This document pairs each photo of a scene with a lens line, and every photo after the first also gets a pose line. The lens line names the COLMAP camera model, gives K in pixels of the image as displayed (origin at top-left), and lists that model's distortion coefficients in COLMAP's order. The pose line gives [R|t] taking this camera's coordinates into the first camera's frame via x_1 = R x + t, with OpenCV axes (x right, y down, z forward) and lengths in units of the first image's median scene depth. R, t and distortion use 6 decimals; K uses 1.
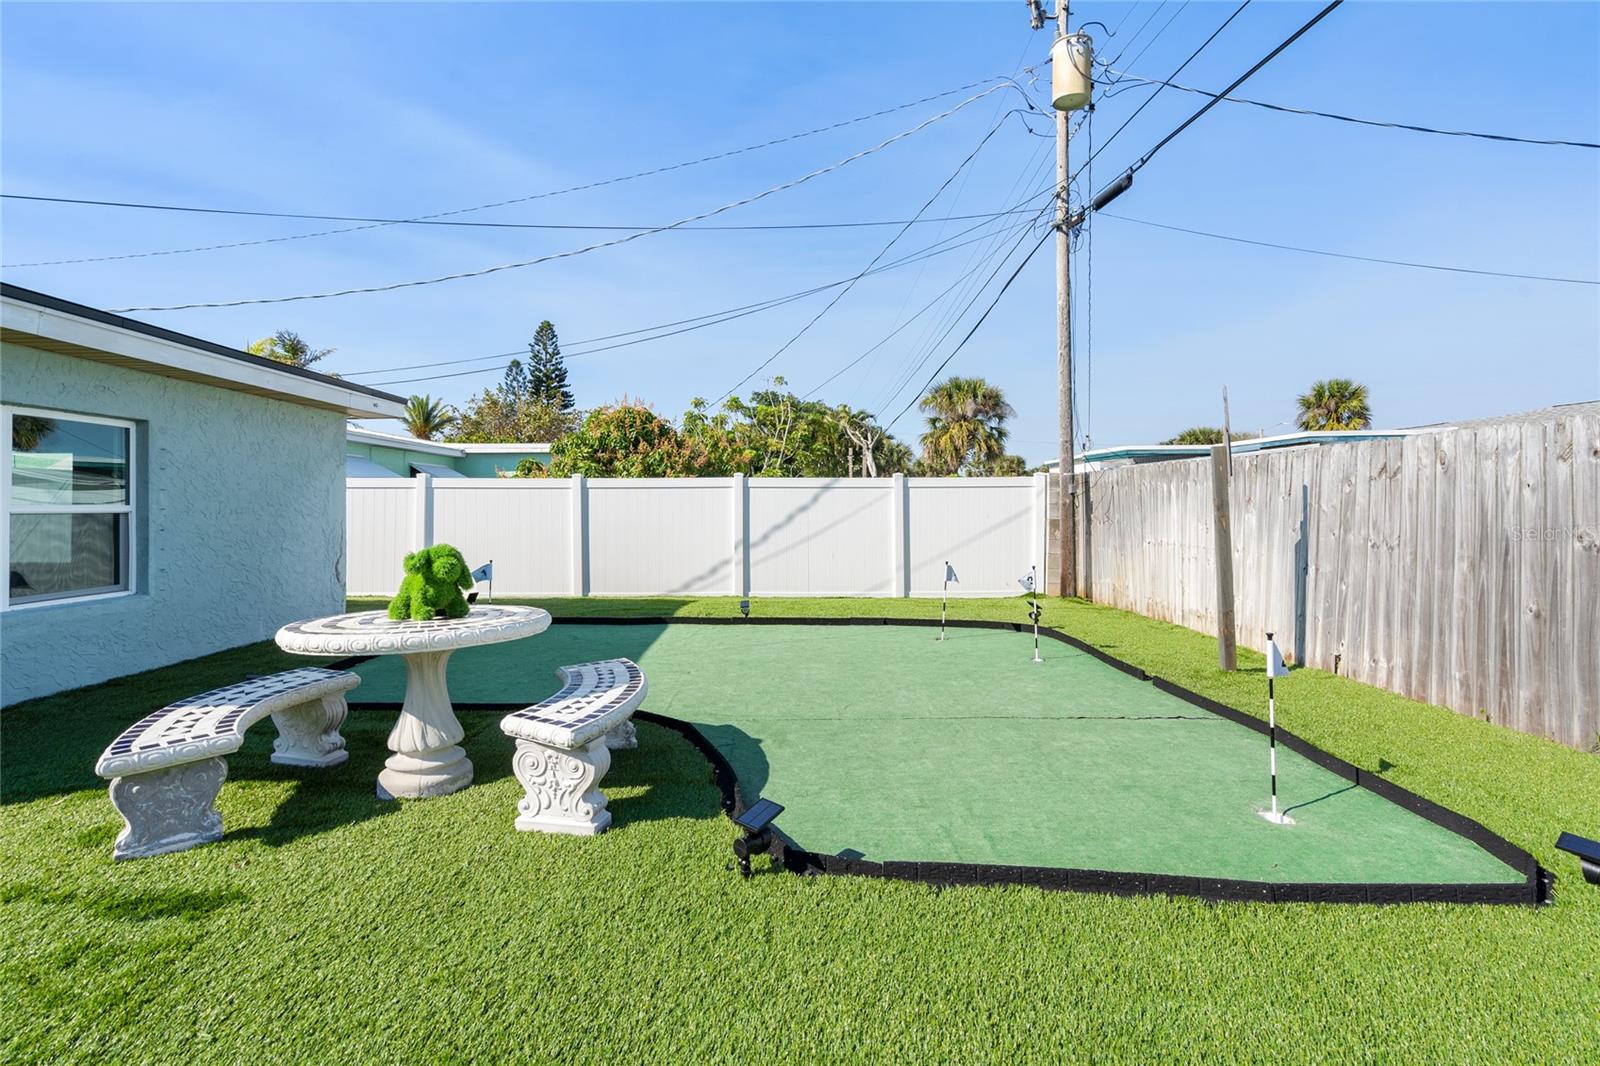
lens RADIAL K [[721.0, 0, 809.6], [0, 721.0, 512.6], [0, 0, 1]] dist [-0.010747, 0.004236]
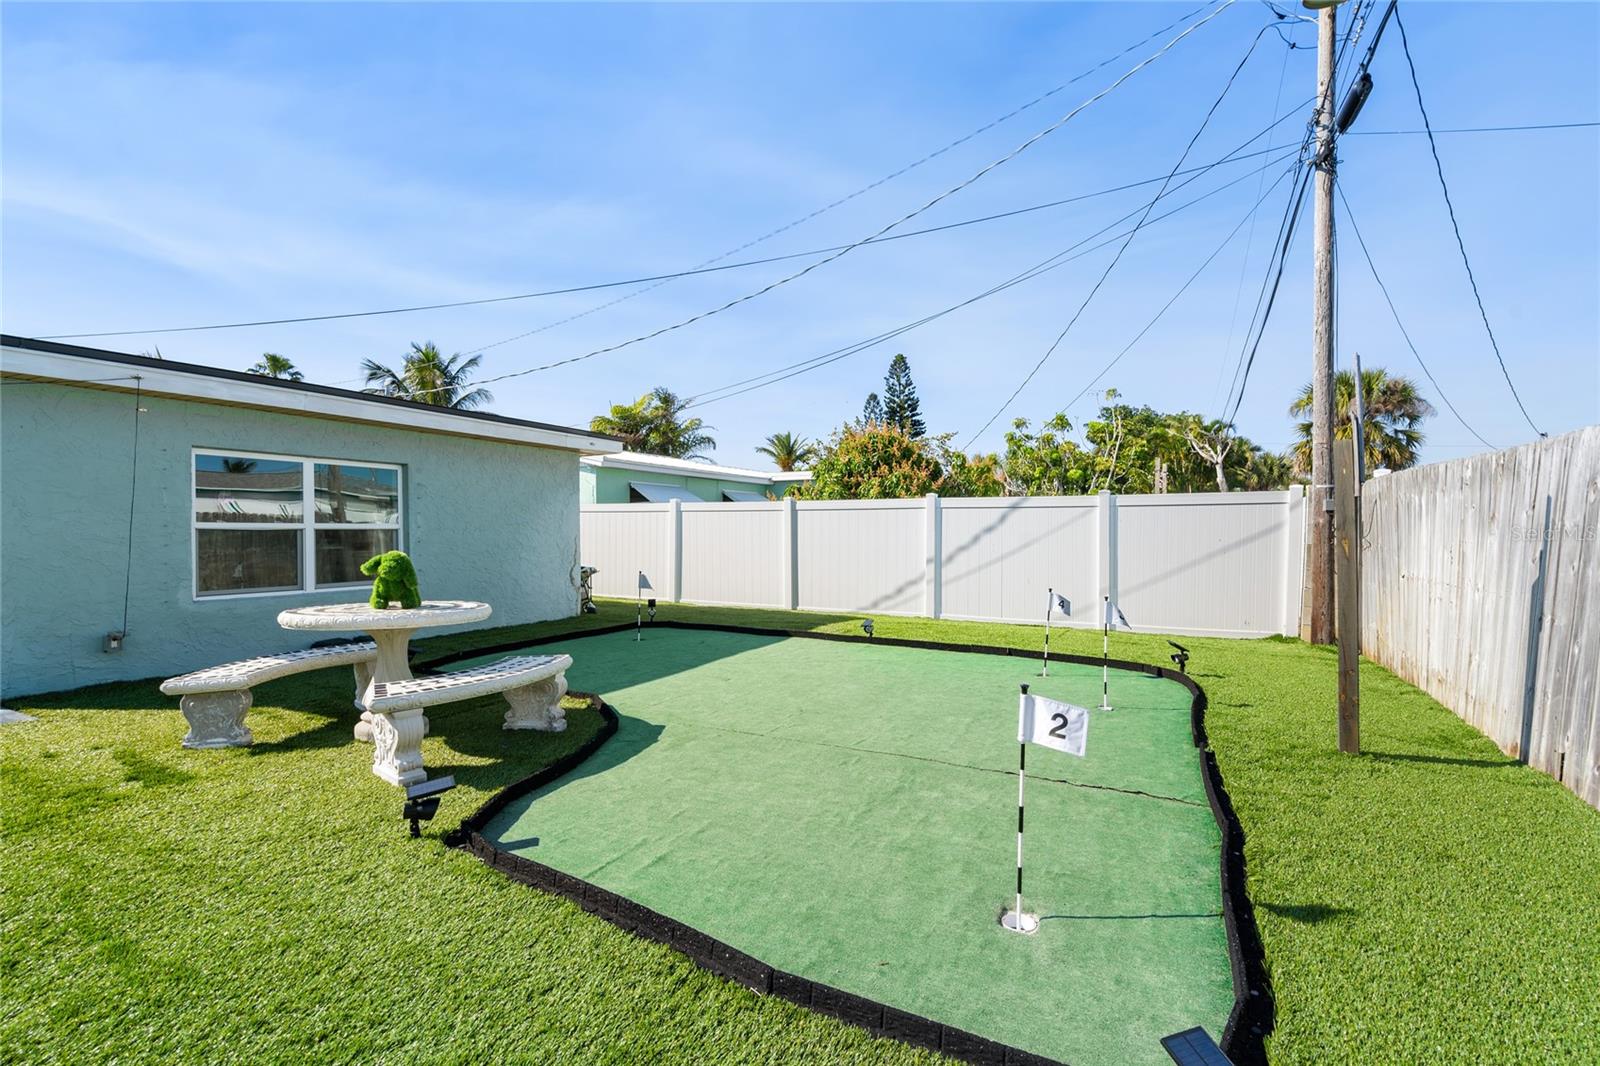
lens RADIAL K [[721.0, 0, 844.5], [0, 721.0, 547.8], [0, 0, 1]] dist [-0.010747, 0.004236]
pose [[0.887796, 0.014444, -0.460011, 0.248969], [-0.007194, 0.999821, 0.017510, 0.003001], [0.460182, -0.012236, 0.887741, 0.069081]]
